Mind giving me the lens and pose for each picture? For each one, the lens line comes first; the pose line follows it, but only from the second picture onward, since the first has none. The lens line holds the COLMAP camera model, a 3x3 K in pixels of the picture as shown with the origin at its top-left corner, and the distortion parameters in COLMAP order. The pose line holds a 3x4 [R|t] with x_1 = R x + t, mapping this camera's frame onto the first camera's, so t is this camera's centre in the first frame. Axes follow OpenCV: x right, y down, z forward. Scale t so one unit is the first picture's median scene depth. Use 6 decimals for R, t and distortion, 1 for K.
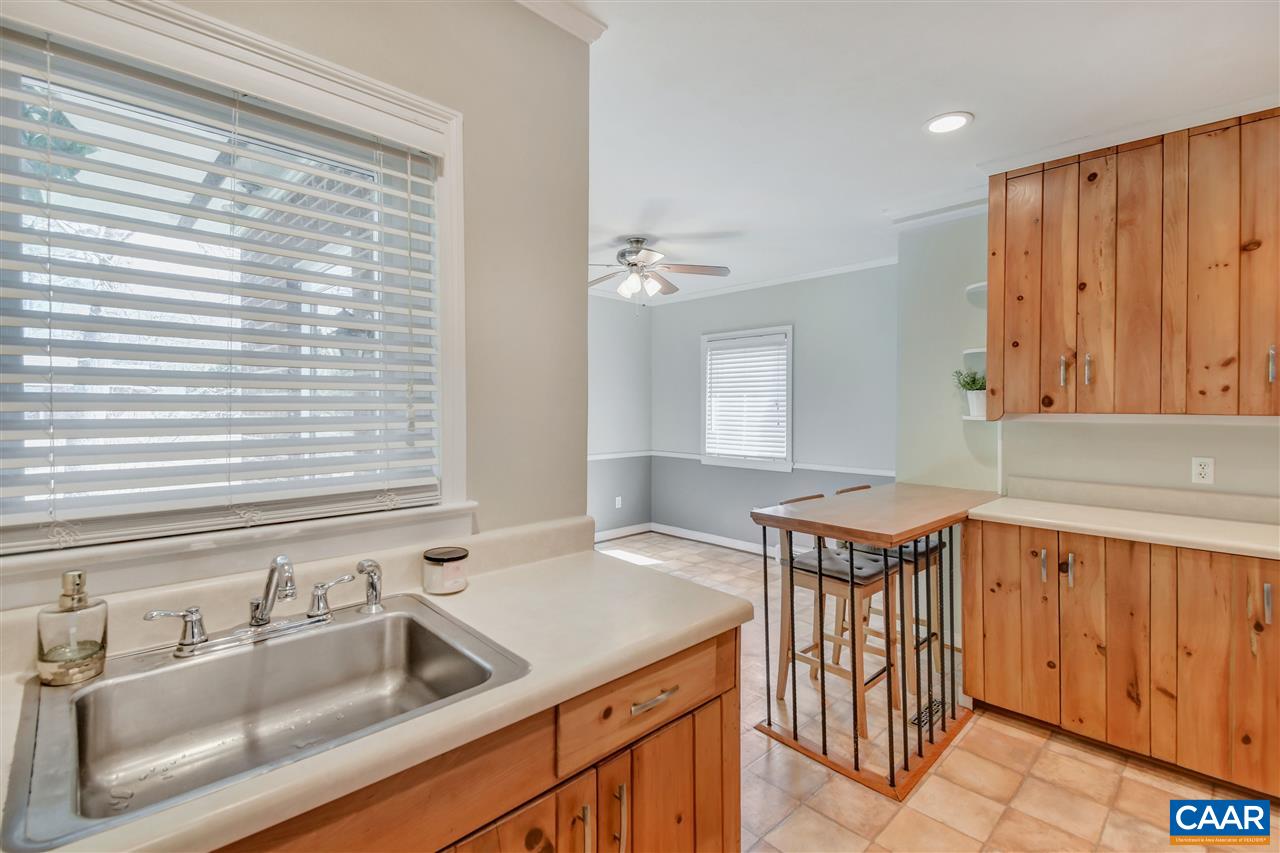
lens RADIAL K [[598.8, 0, 628.7], [0, 598.8, 407.3], [0, 0, 1]] dist [0.024657, -0.011670]
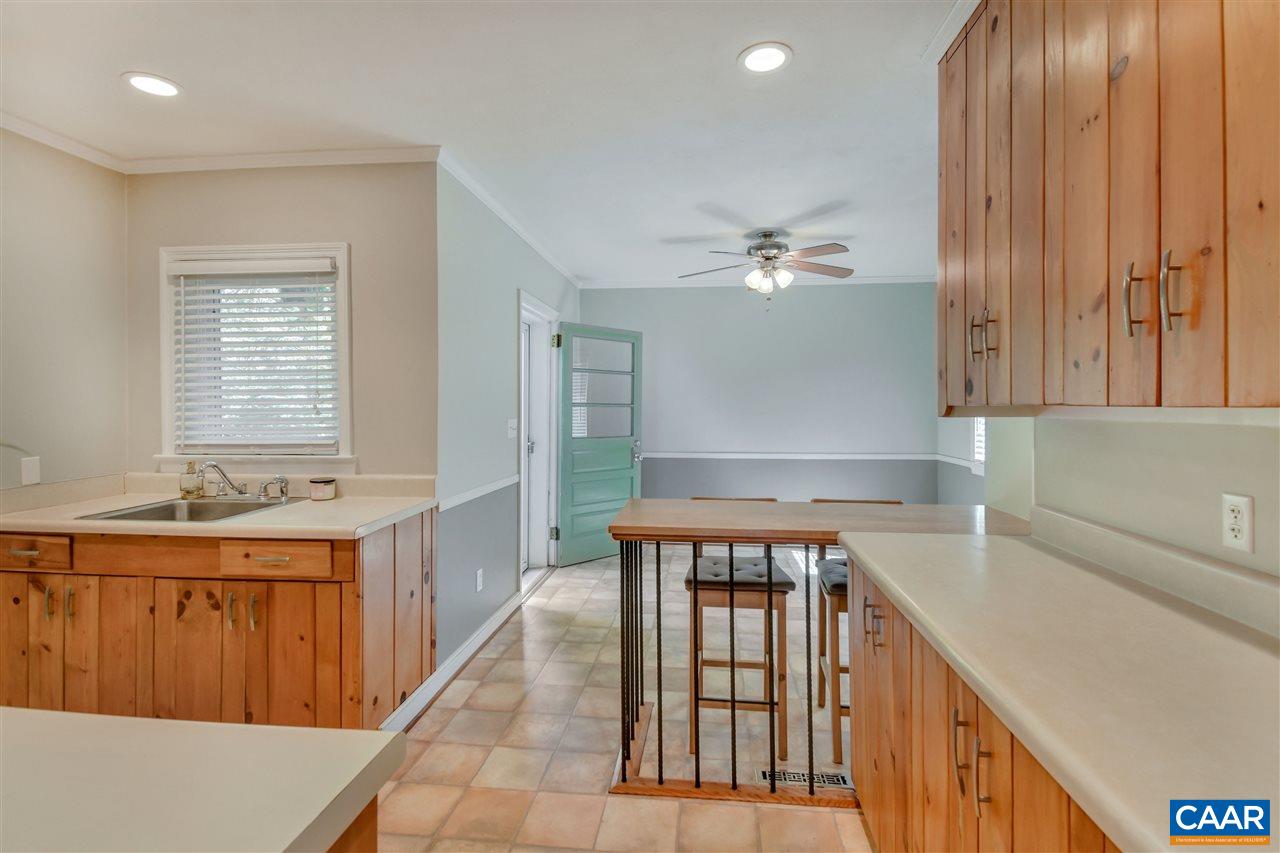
lens RADIAL K [[598.8, 0, 638.6], [0, 598.8, 401.7], [0, 0, 1]] dist [0.024657, -0.011670]
pose [[0.632037, -0.007982, -0.774897, 1.209374], [0.001915, 0.999960, -0.008739, 0.014043], [0.774936, 0.004040, 0.632027, 0.389623]]
